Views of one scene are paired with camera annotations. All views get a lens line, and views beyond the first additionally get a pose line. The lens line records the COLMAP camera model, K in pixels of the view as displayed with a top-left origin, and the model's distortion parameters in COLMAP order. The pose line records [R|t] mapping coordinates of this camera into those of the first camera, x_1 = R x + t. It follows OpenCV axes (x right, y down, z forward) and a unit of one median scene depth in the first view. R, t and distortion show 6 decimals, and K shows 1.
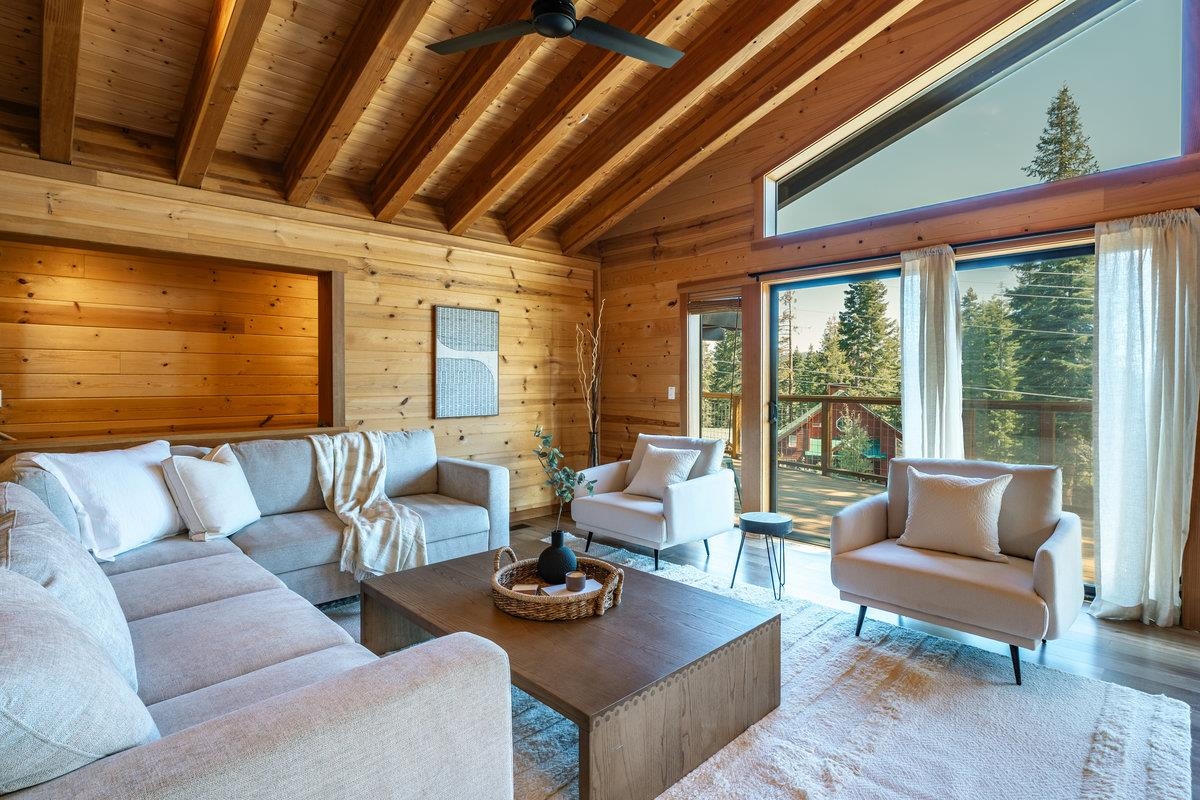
lens RADIAL K [[596.8, 0, 600.0], [0, 596.8, 400.0], [0, 0, 1]] dist [-0.003599, -0.000648]
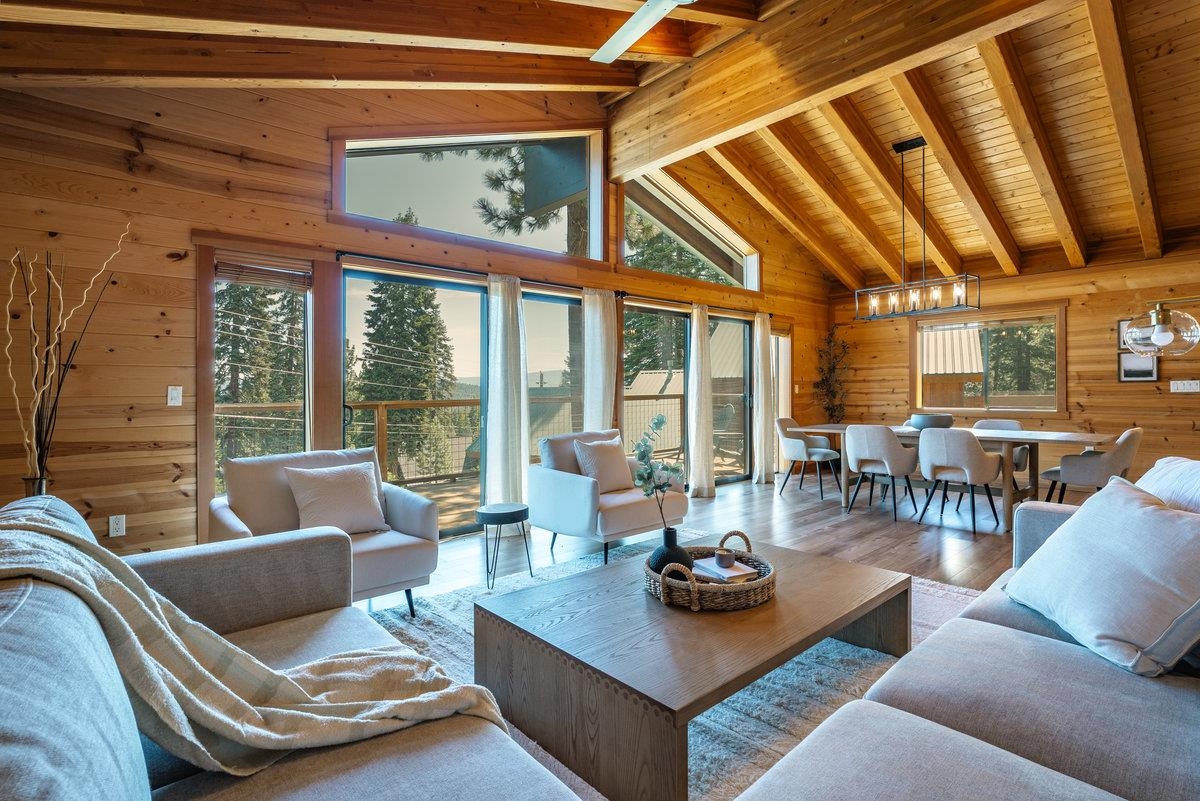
lens RADIAL K [[569.8, 0, 597.6], [0, 569.8, 394.0], [0, 0, 1]] dist [-0.002603, -0.000559]
pose [[0.063325, -0.015142, 0.997878, -0.461332], [0.027294, 0.999537, 0.013435, -0.009741], [-0.997620, 0.026386, 0.063709, 0.516842]]
